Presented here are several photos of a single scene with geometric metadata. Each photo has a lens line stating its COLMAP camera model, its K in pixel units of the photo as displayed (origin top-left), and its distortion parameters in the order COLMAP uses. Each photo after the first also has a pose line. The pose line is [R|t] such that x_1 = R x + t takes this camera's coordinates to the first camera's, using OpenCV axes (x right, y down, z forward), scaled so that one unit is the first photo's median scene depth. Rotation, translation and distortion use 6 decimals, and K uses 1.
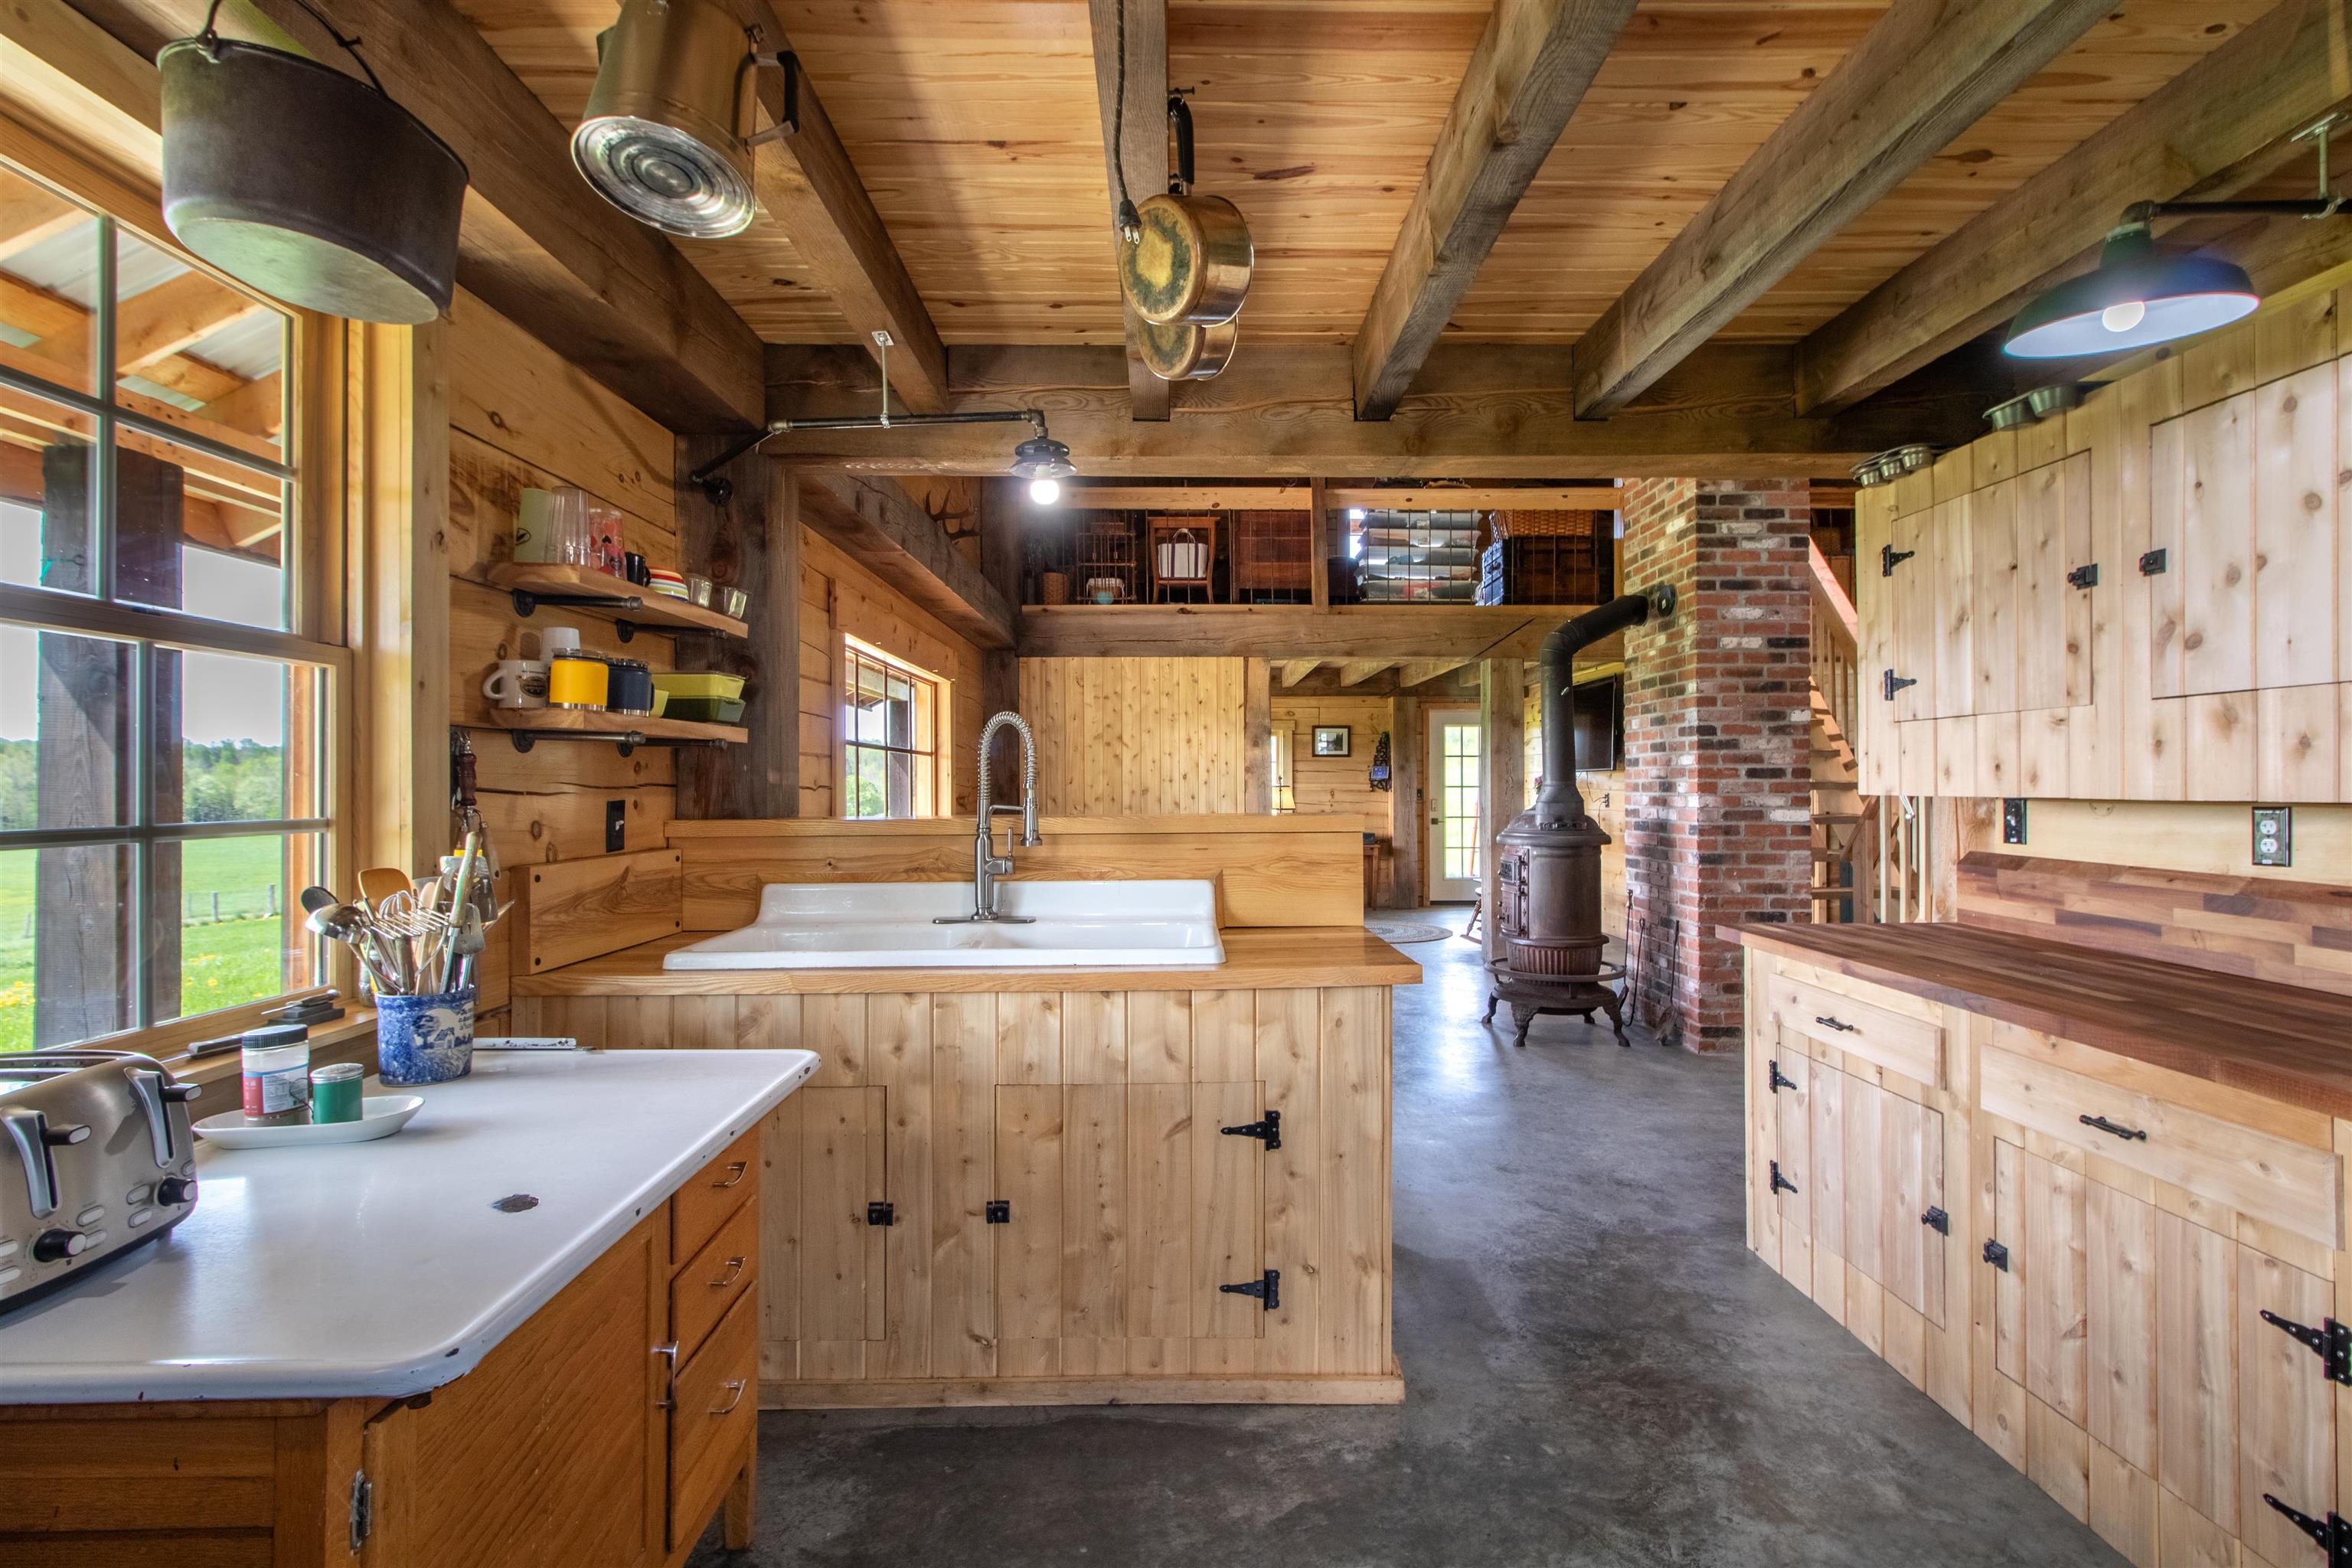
lens RADIAL K [[1107.2, 0, 1186.2], [0, 1107.2, 782.7], [0, 0, 1]] dist [0.001955, -0.000750]
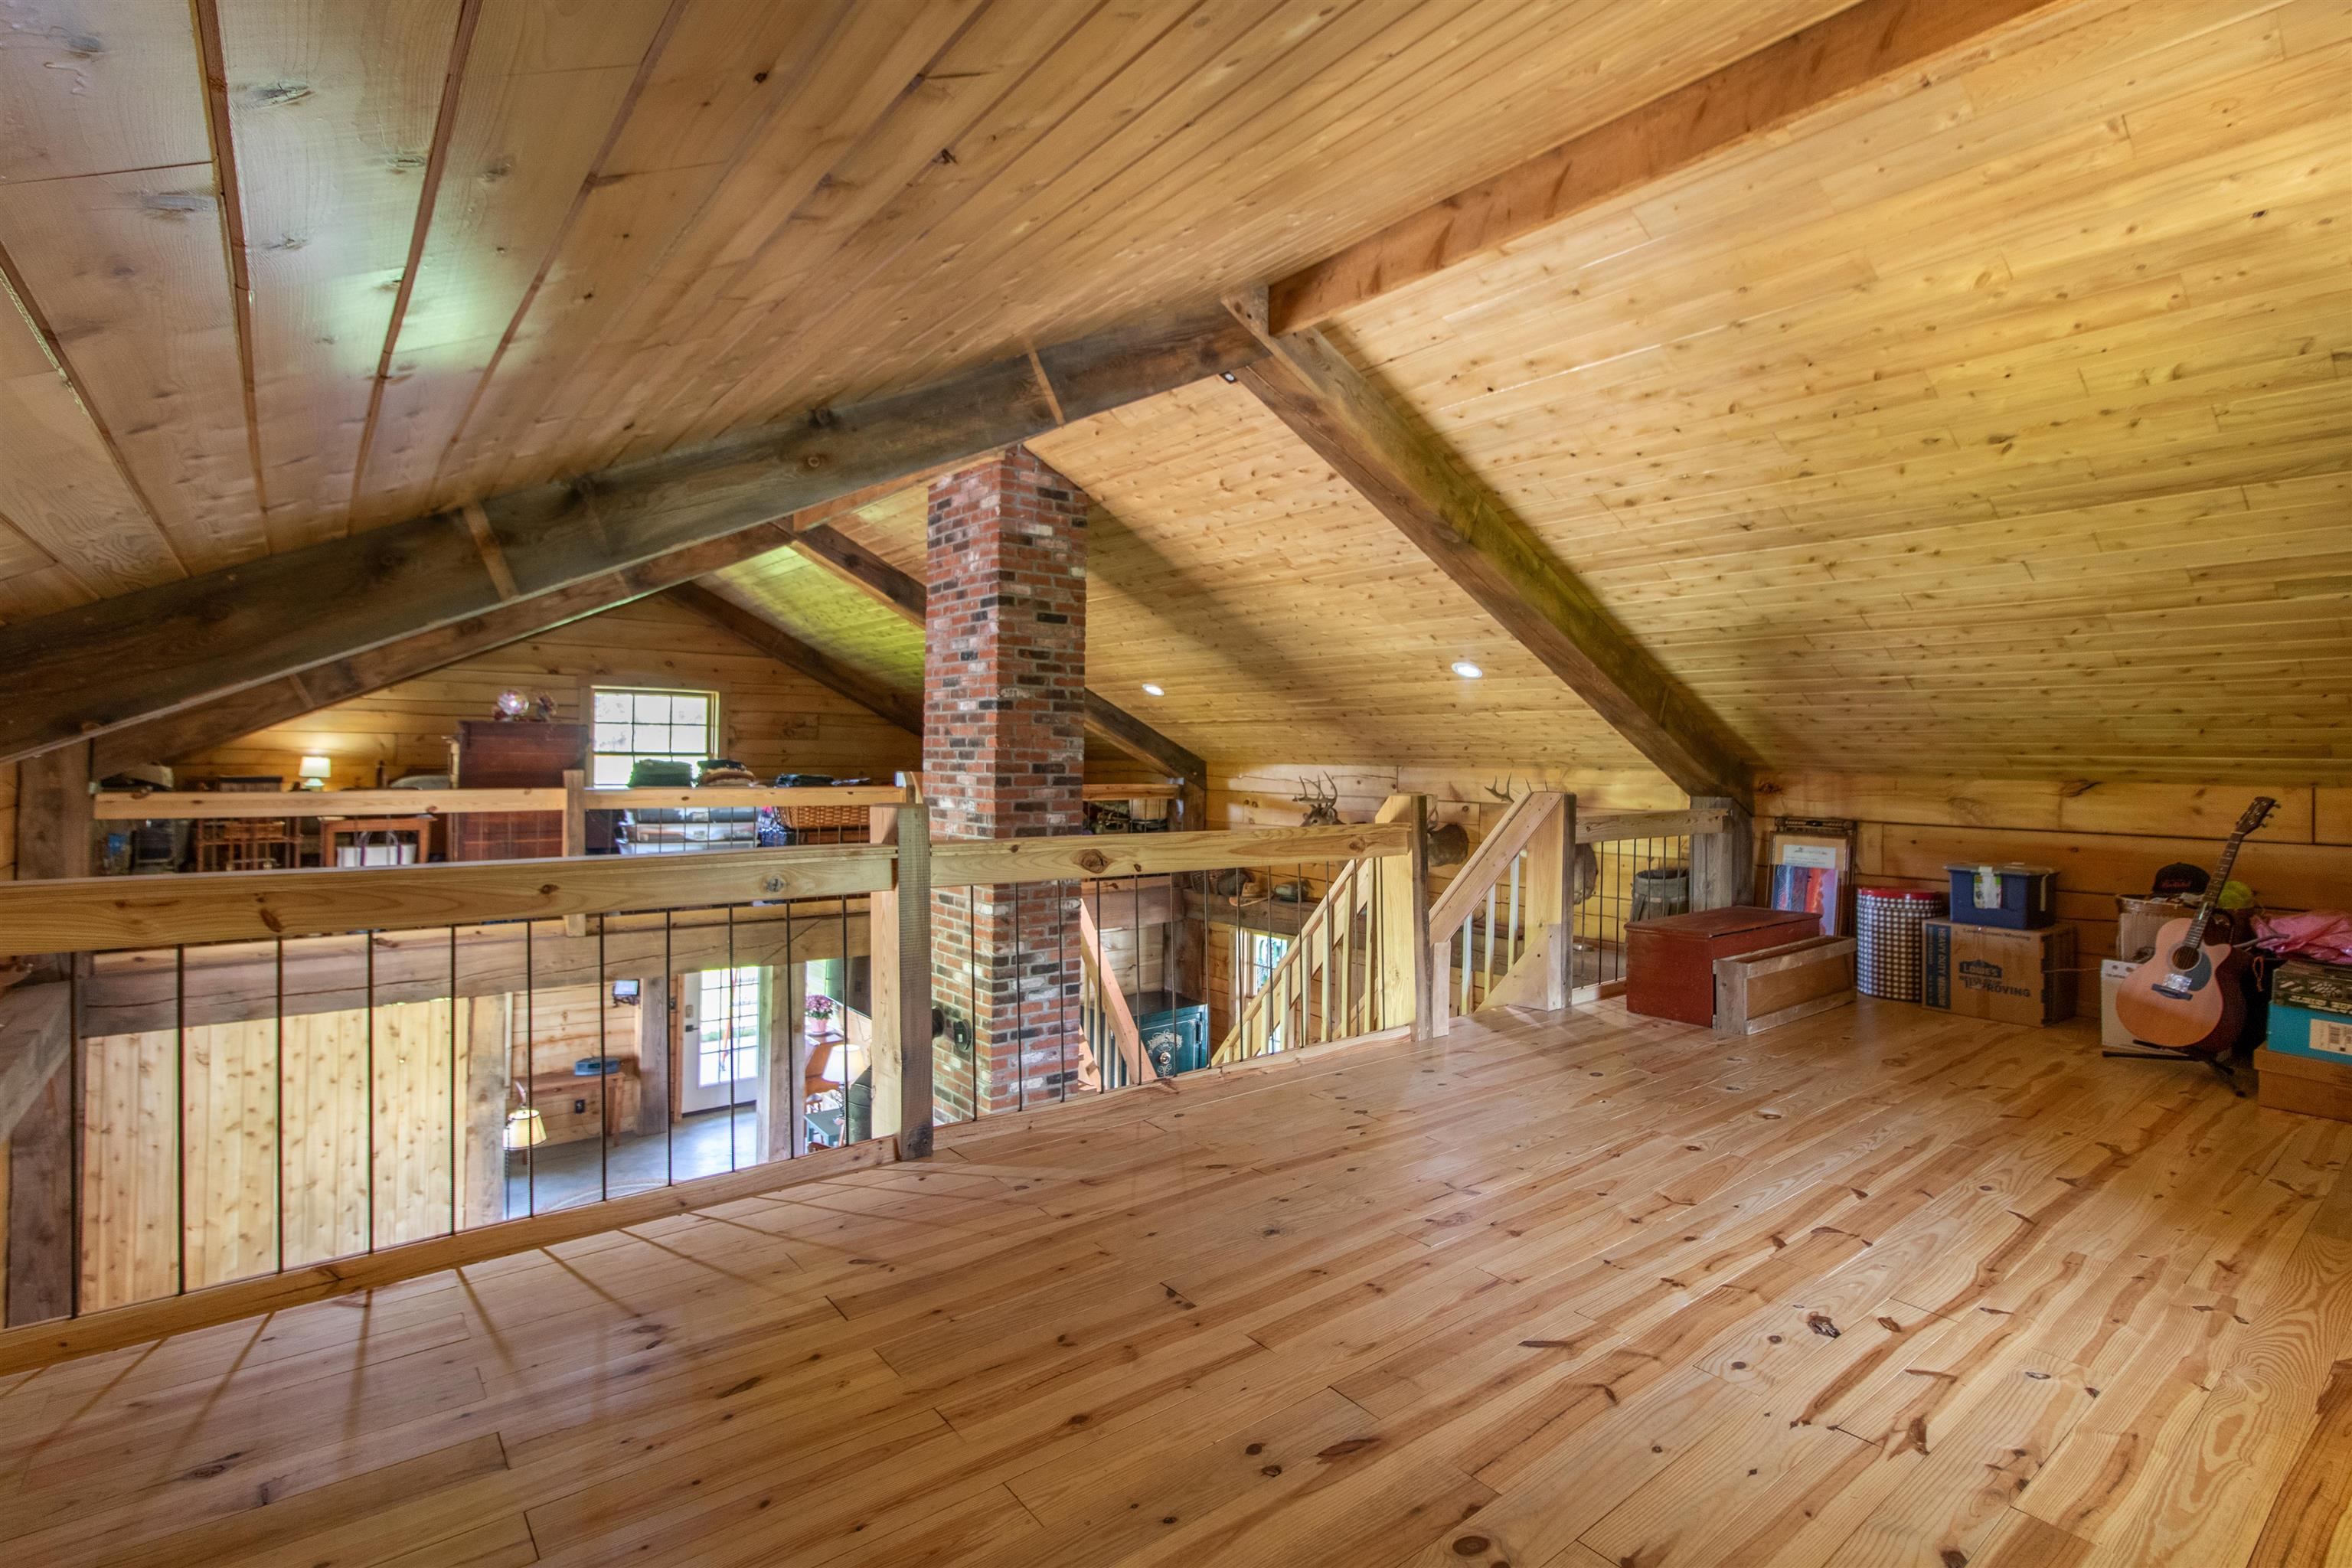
lens RADIAL K [[1107.2, 0, 1184.0], [0, 1107.2, 752.9], [0, 0, 1]] dist [0.001955, -0.000750]
pose [[0.785395, 0.020076, 0.618669, -0.044009], [-0.015848, 0.999798, -0.012324, -0.293351], [-0.618791, -0.000125, 0.785555, 0.021135]]
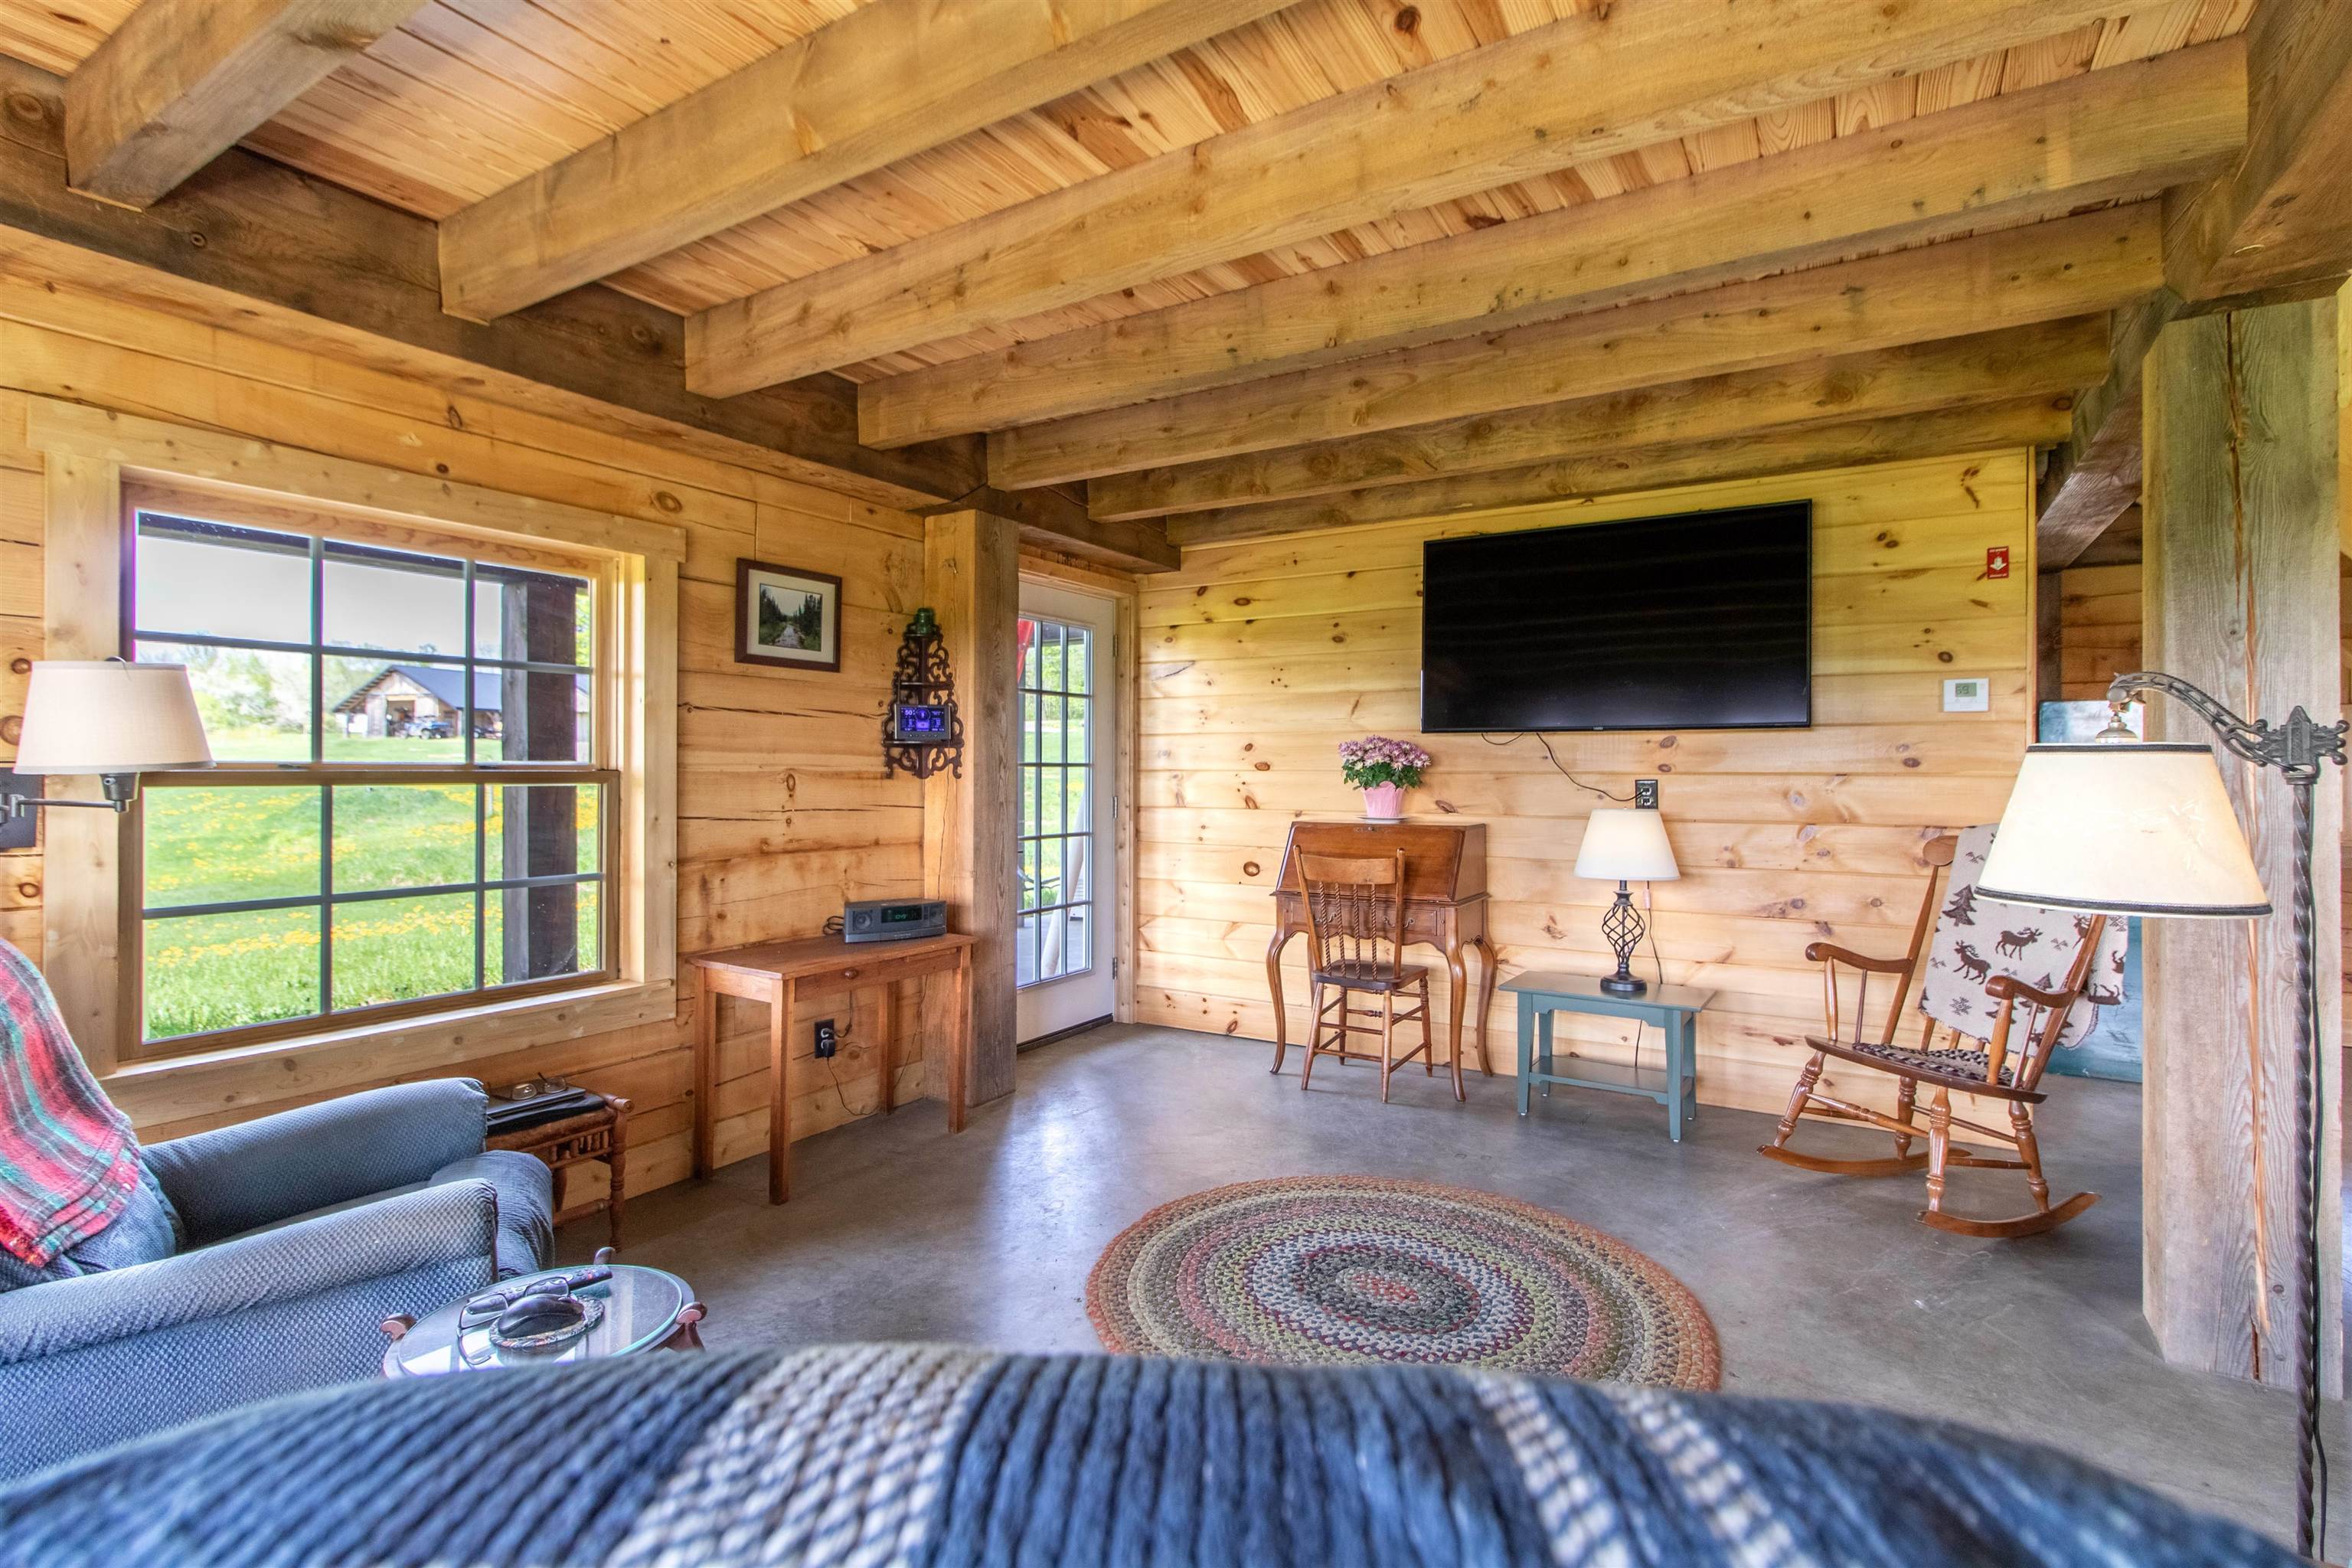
lens RADIAL K [[1107.2, 0, 1180.8], [0, 1107.2, 759.9], [0, 0, 1]] dist [0.001955, -0.000750]
pose [[0.537133, 0.014957, 0.843365, -0.110894], [-0.006491, 0.999886, -0.013598, 0.009807], [-0.843473, 0.001830, 0.537169, 1.120073]]
